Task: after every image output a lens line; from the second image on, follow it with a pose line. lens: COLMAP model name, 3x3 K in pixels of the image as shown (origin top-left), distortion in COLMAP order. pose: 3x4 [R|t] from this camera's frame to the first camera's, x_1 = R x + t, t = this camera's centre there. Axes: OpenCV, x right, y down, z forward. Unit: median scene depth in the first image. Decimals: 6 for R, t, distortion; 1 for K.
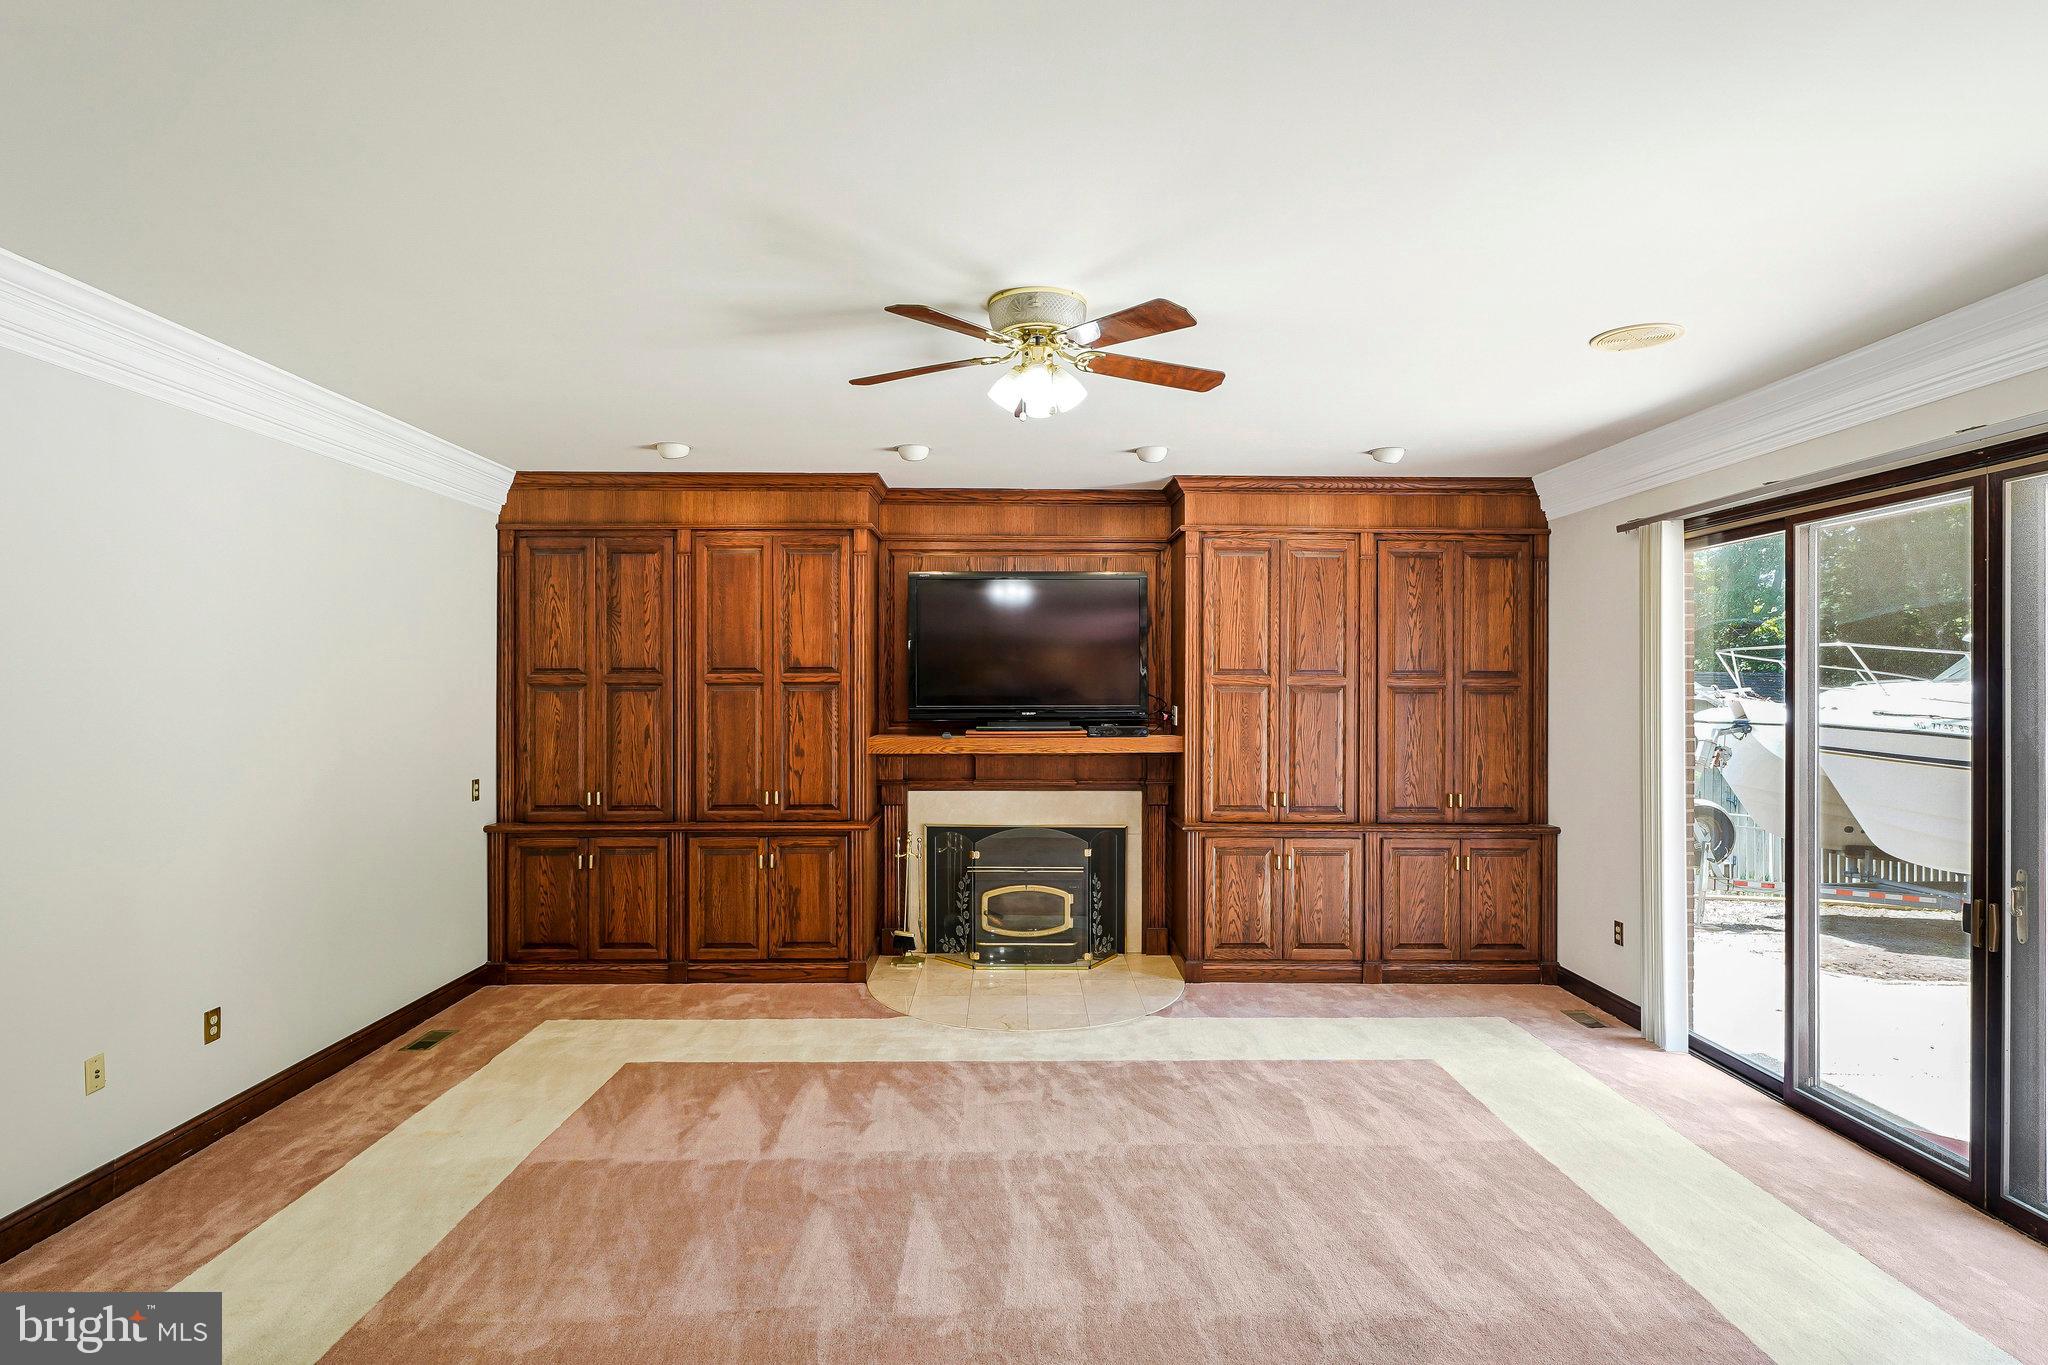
lens RADIAL K [[1058.3, 0, 1035.8], [0, 1058.3, 682.8], [0, 0, 1]] dist [-0.005050, -0.000745]
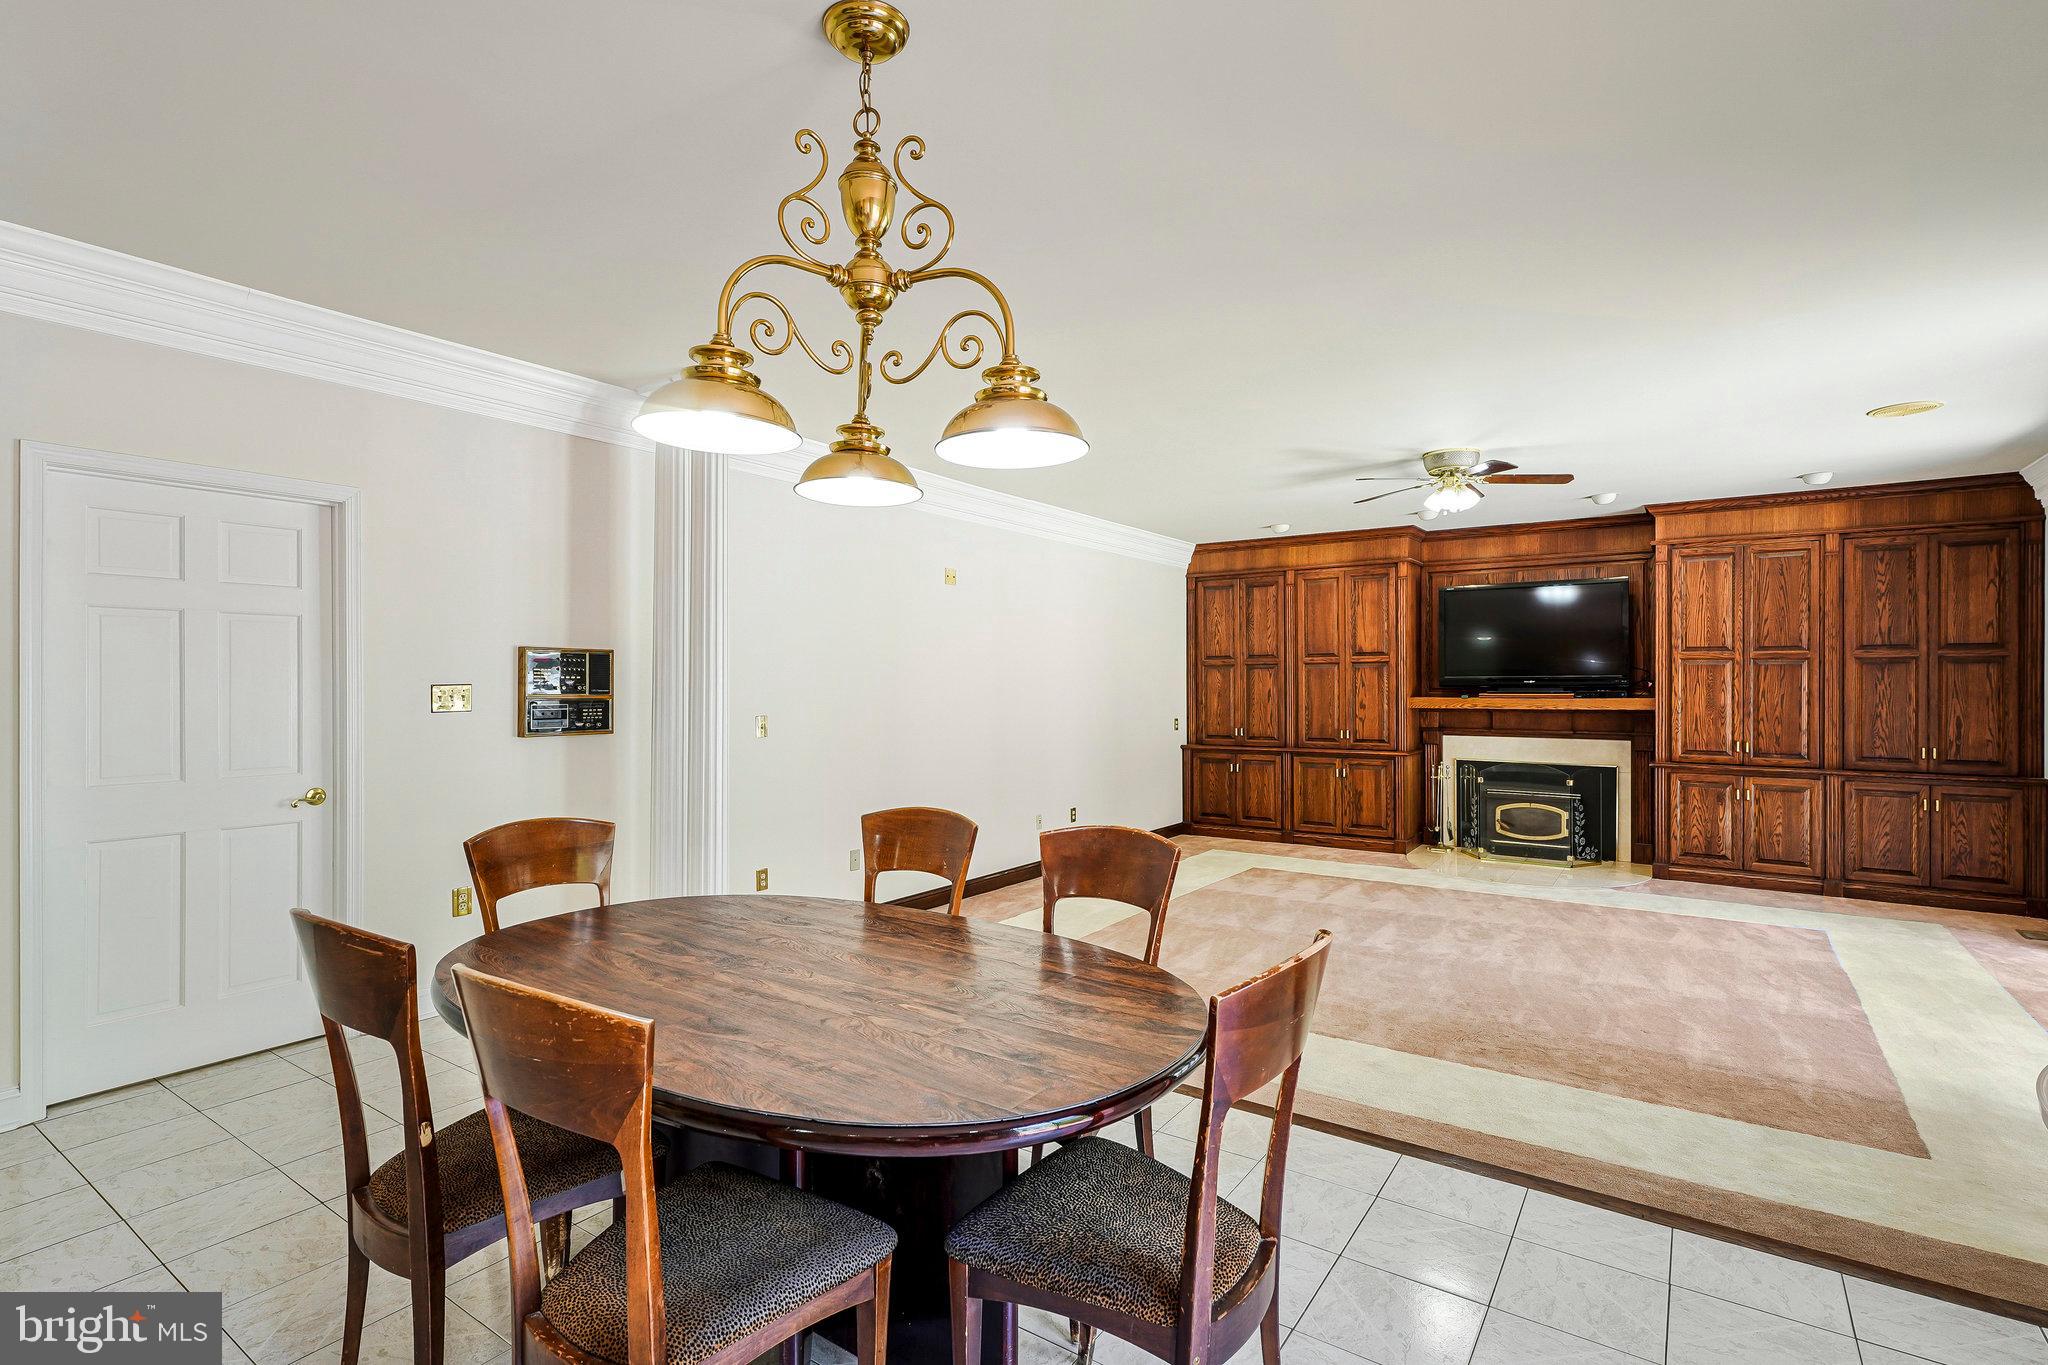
lens RADIAL K [[962.9, 0, 977.2], [0, 962.9, 666.8], [0, 0, 1]] dist [-0.003392, 0.000071]
pose [[0.778805, -0.011355, -0.627163, 0.234374], [0.003538, 0.999900, -0.013710, 0.024851], [0.627256, 0.008459, 0.778767, -0.488836]]
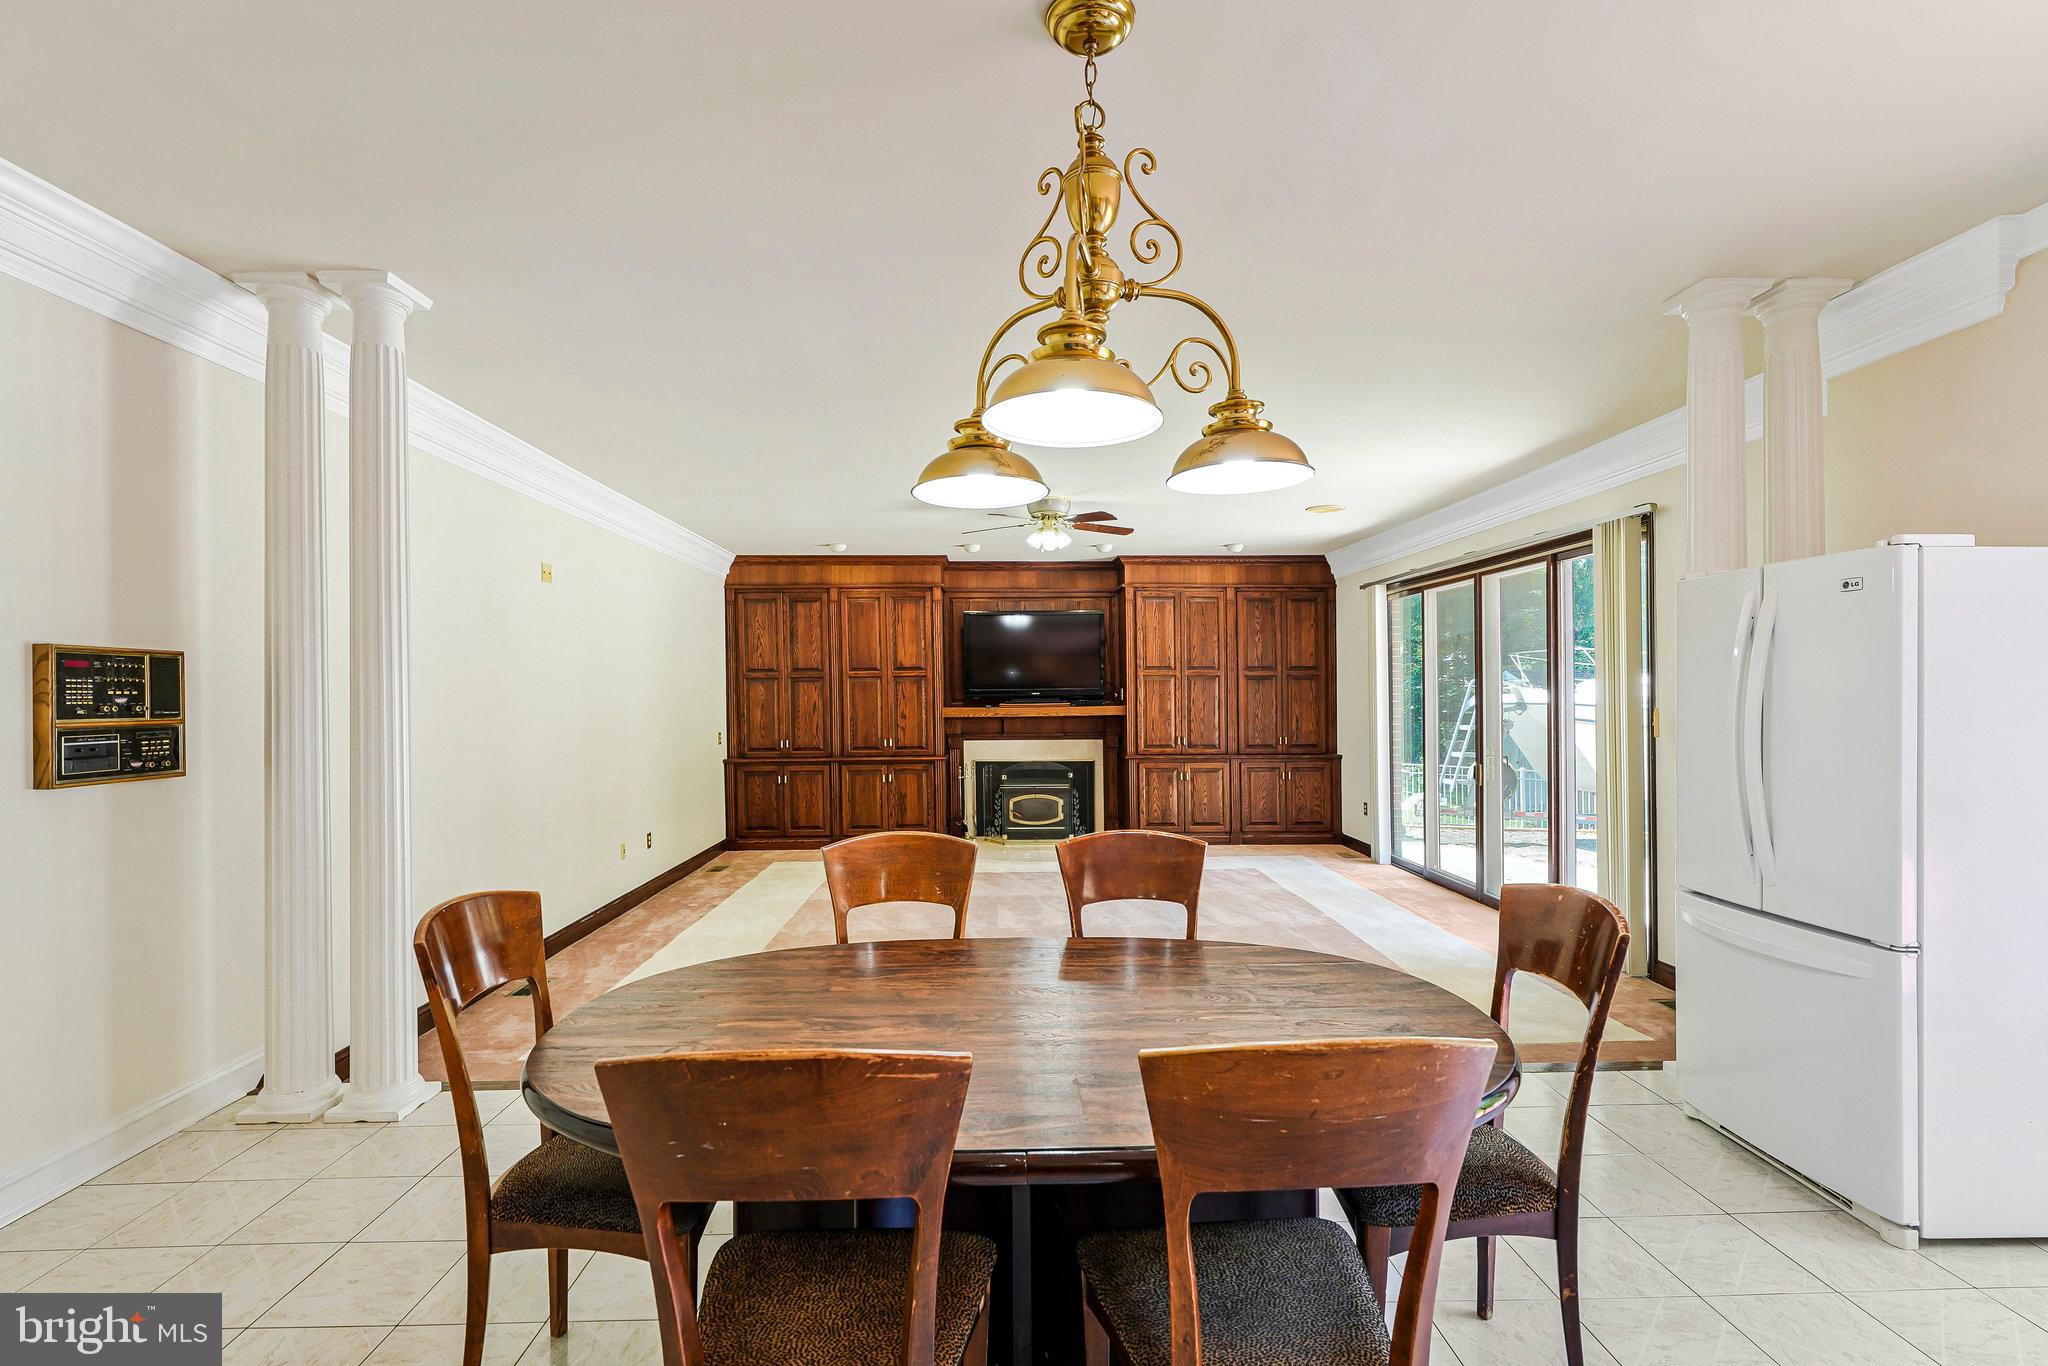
lens RADIAL K [[962.9, 0, 977.2], [0, 962.9, 667.3], [0, 0, 1]] dist [-0.003392, 0.000071]
pose [[0.999502, -0.007484, -0.030645, -0.054872], [0.006781, 0.999713, -0.022974, 0.022863], [0.030808, 0.022755, 0.999266, -0.581474]]
